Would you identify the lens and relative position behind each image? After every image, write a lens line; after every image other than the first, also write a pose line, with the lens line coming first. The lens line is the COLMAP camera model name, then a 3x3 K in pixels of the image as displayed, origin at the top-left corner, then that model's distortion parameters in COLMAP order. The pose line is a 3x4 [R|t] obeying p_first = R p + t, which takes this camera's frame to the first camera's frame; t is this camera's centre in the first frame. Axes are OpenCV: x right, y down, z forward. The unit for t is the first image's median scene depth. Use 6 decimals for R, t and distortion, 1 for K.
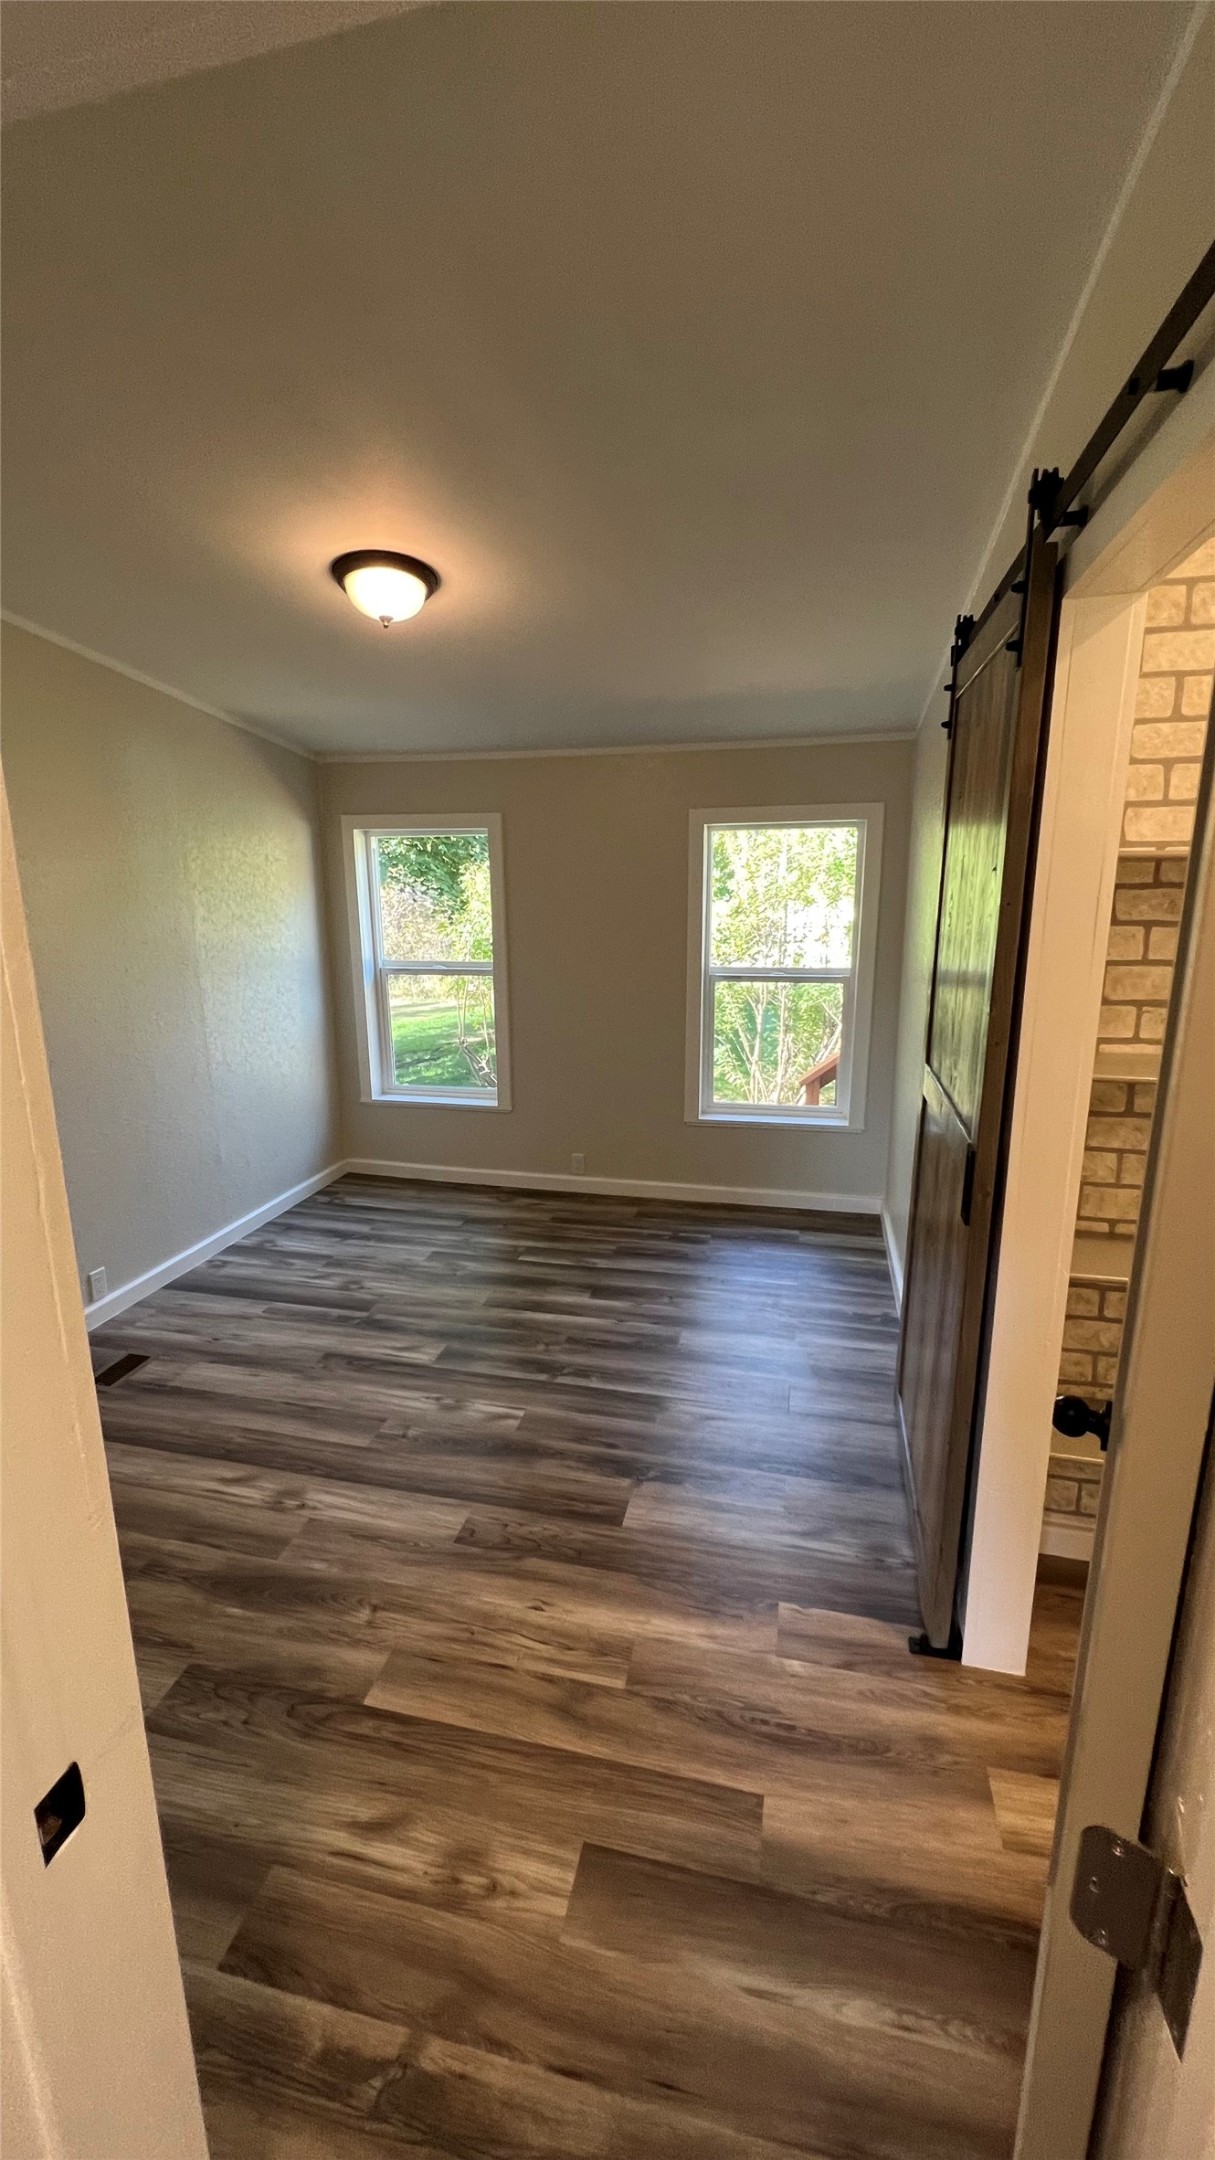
lens RADIAL K [[862.4, 0, 612.2], [0, 862.4, 1071.3], [0, 0, 1]] dist [-0.001438, 0.000669]
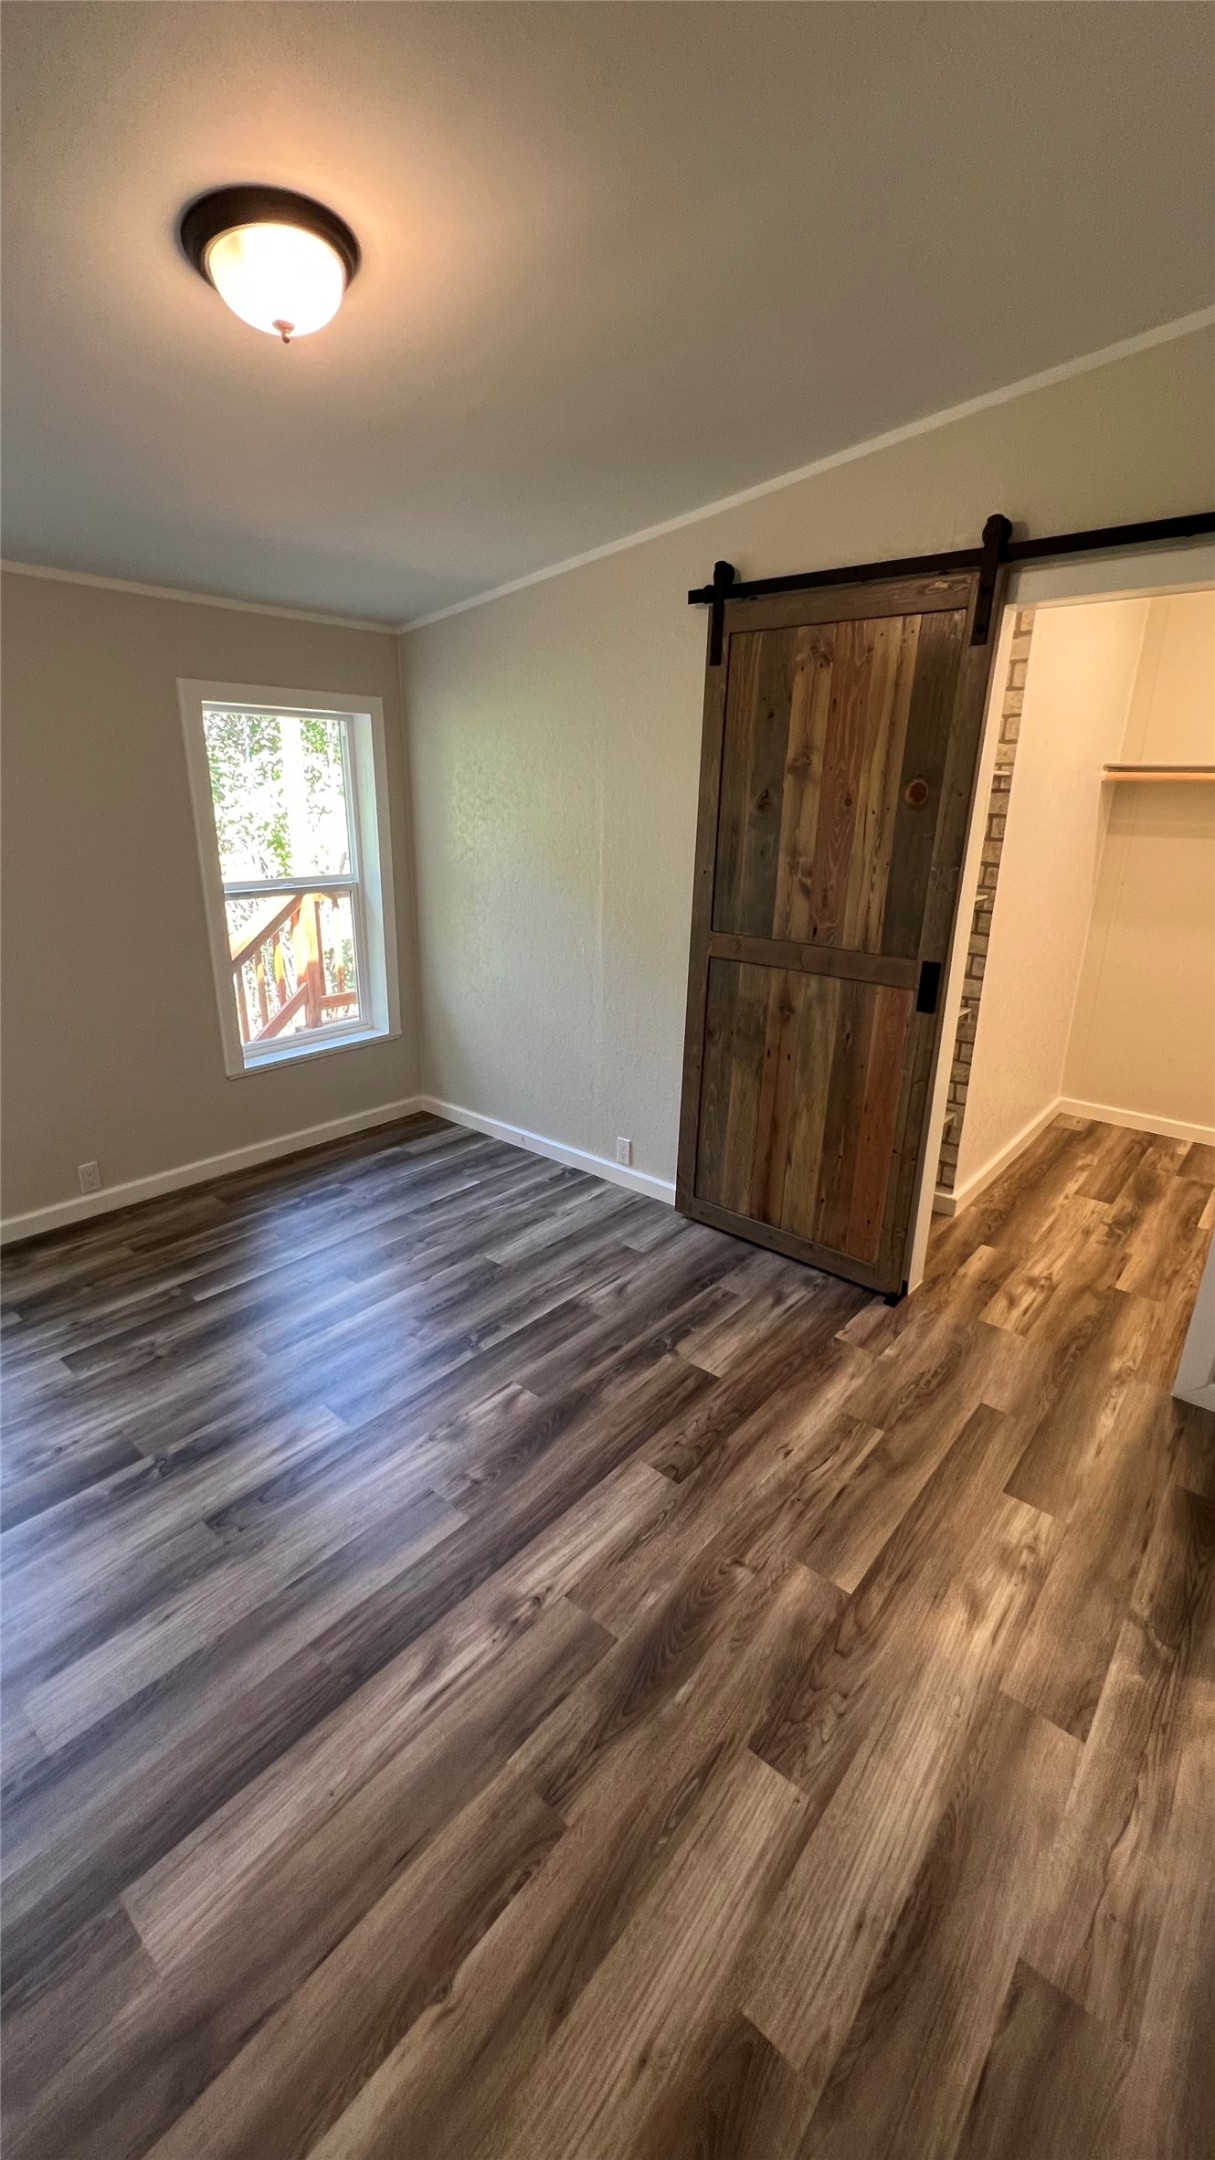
lens RADIAL K [[862.4, 0, 610.5], [0, 862.4, 1073.6], [0, 0, 1]] dist [-0.001438, 0.000669]
pose [[0.460711, -0.259848, 0.848660, -1.062690], [0.171271, 0.964239, 0.202259, -0.114749], [-0.870868, 0.052168, 0.488740, 0.670569]]
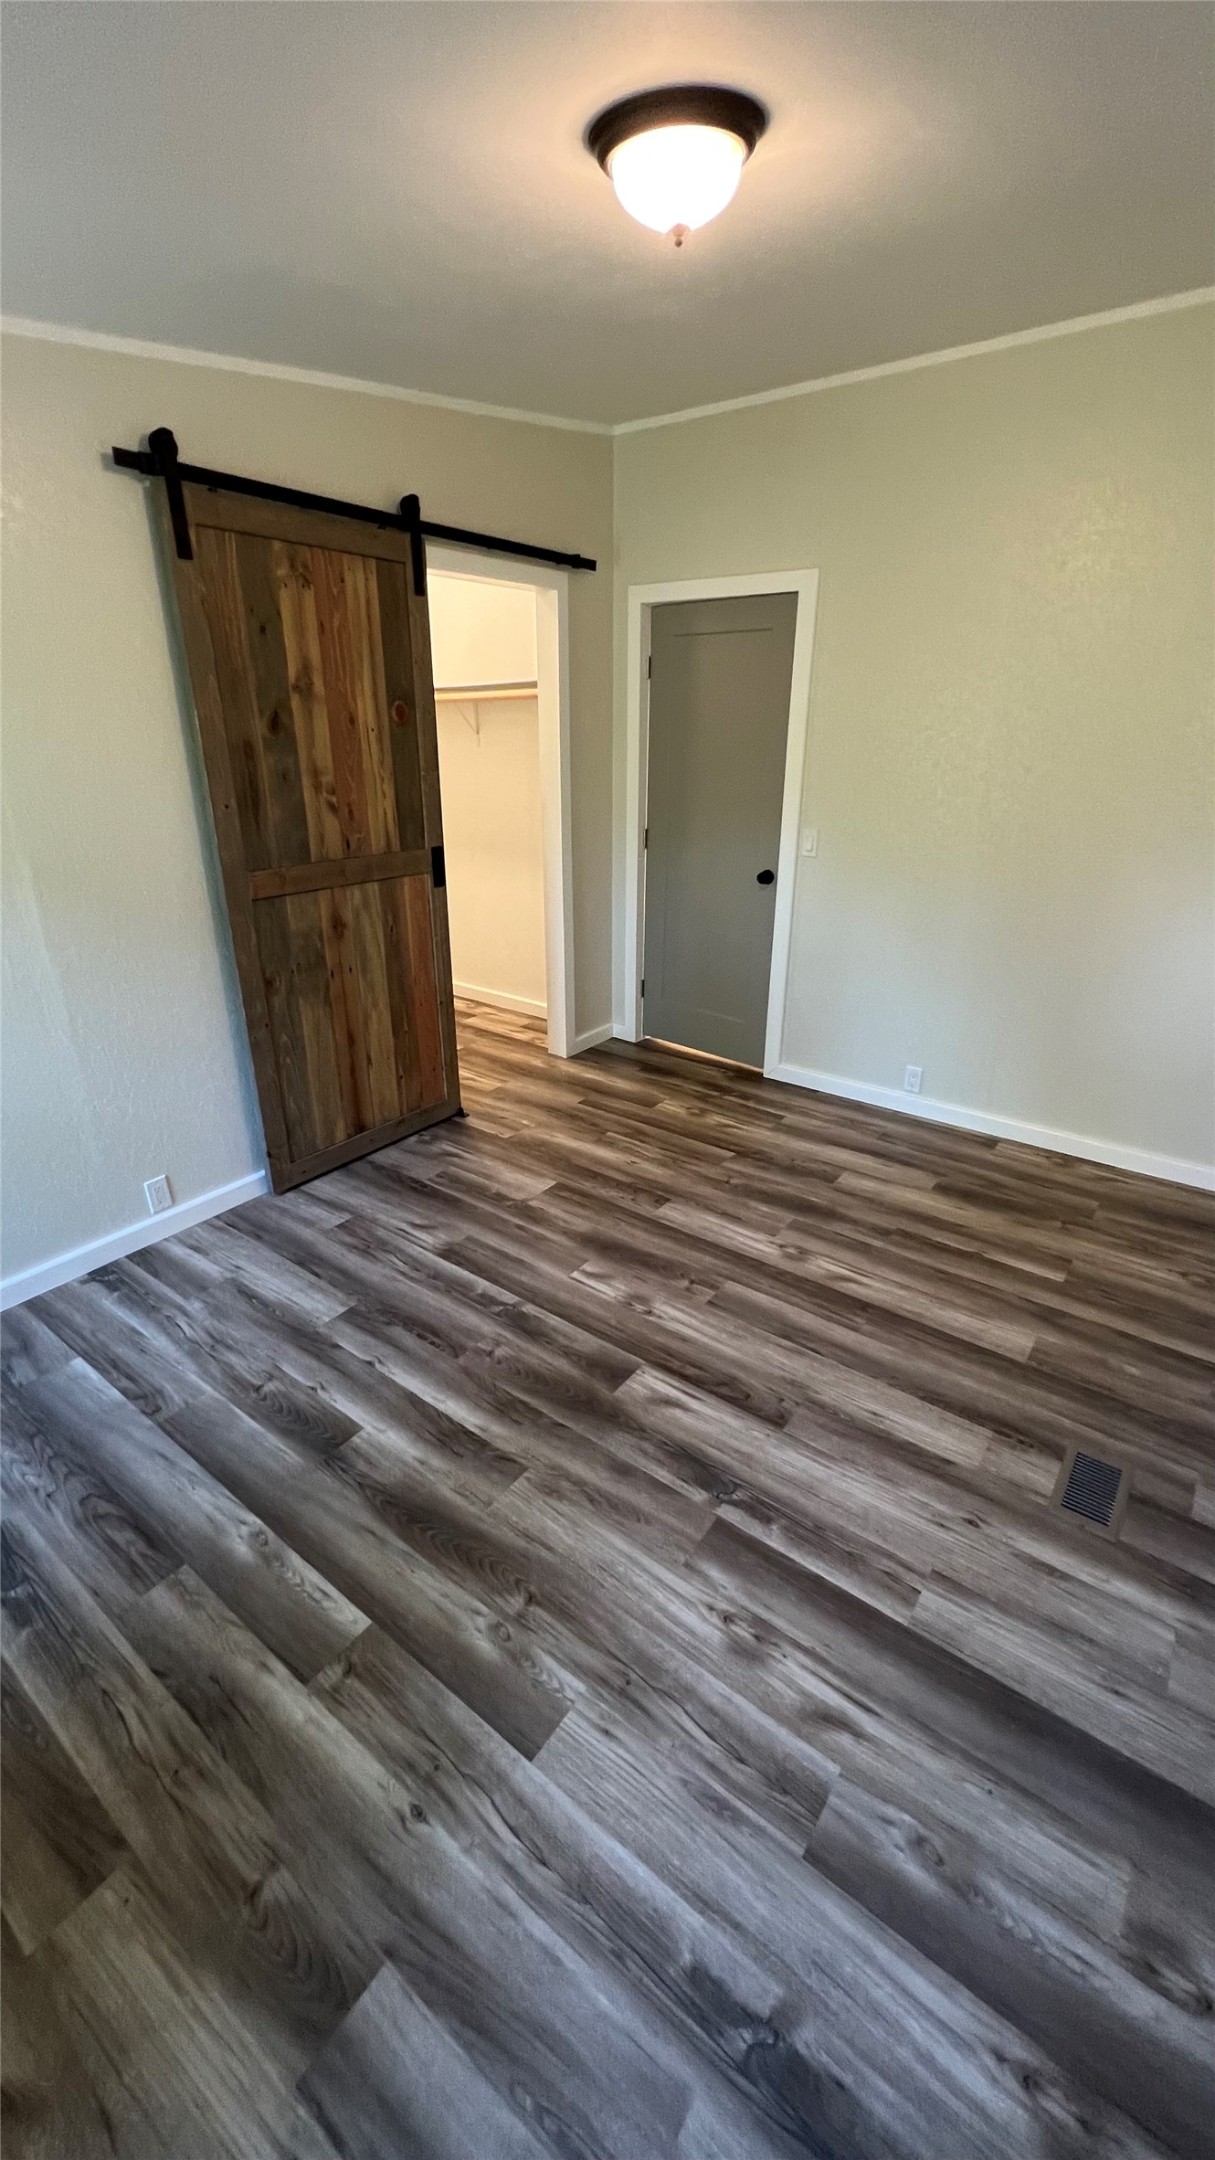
lens RADIAL K [[862.4, 0, 609.9], [0, 862.4, 1076.0], [0, 0, 1]] dist [-0.001438, 0.000669]
pose [[-0.913105, -0.150121, 0.379081, -0.694547], [0.092894, 0.828699, 0.551932, -0.474058], [-0.397001, 0.539186, -0.742744, 2.304881]]
